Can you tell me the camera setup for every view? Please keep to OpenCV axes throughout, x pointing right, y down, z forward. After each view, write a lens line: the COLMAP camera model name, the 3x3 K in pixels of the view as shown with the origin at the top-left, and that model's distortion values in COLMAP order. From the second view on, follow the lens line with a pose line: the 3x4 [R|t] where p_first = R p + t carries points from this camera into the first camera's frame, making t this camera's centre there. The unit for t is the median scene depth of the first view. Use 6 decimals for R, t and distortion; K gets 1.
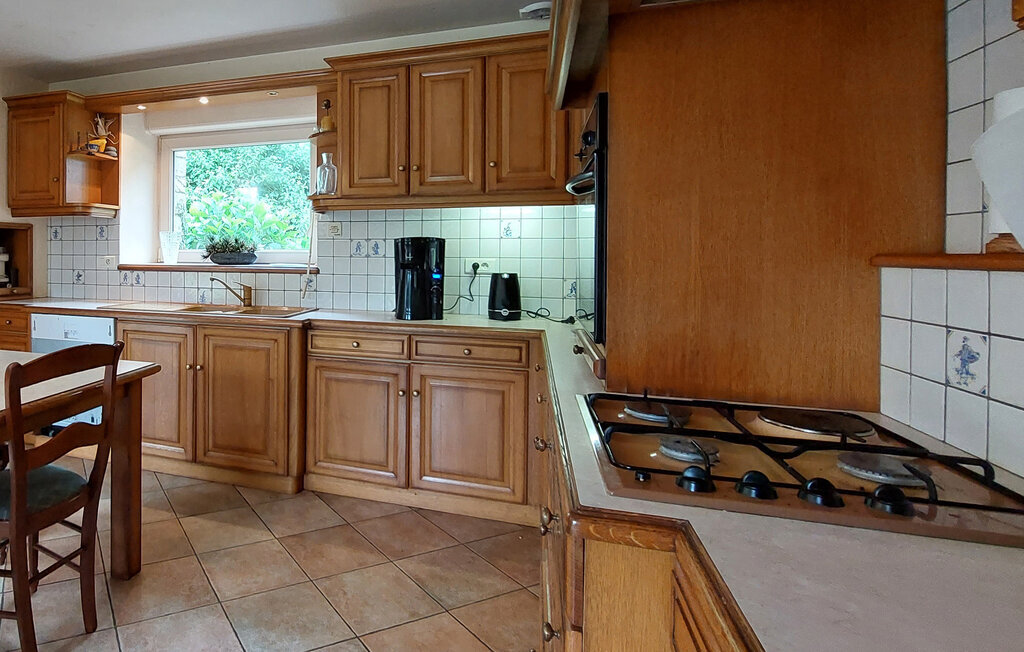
lens RADIAL K [[427.6, 0, 512.3], [0, 427.6, 277.7], [0, 0, 1]] dist [0.001132, 0.000058]
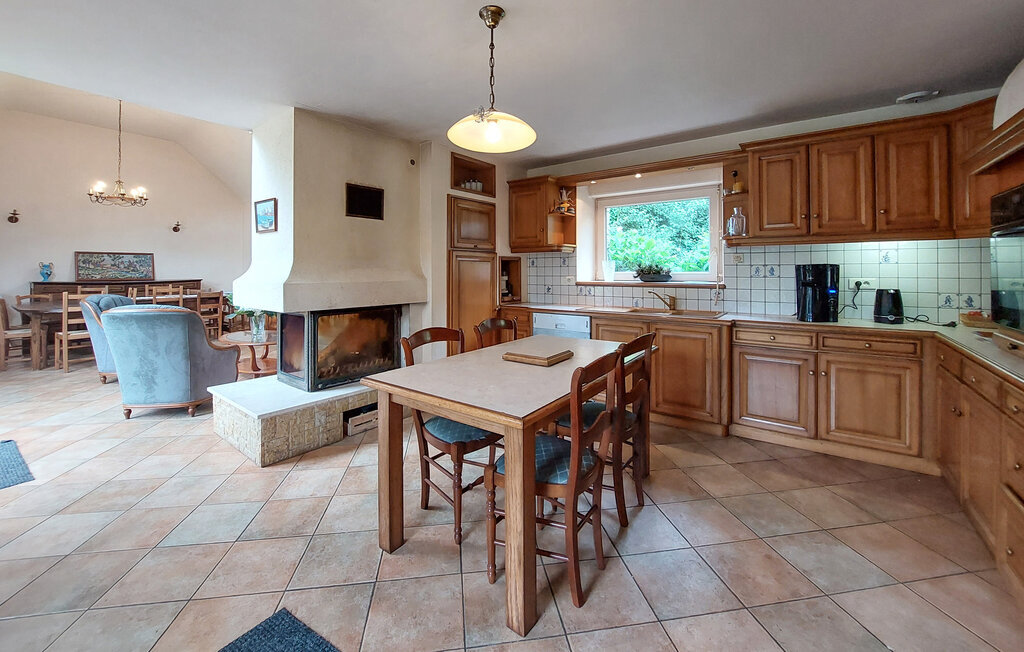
lens RADIAL K [[385.2, 0, 481.5], [0, 385.2, 271.3], [0, 0, 1]] dist [-0.010515, -0.000222]
pose [[0.972555, -0.007566, -0.232552, -1.008199], [0.005760, 0.999948, -0.008444, -0.065720], [0.232604, 0.006873, 0.972547, -0.498965]]
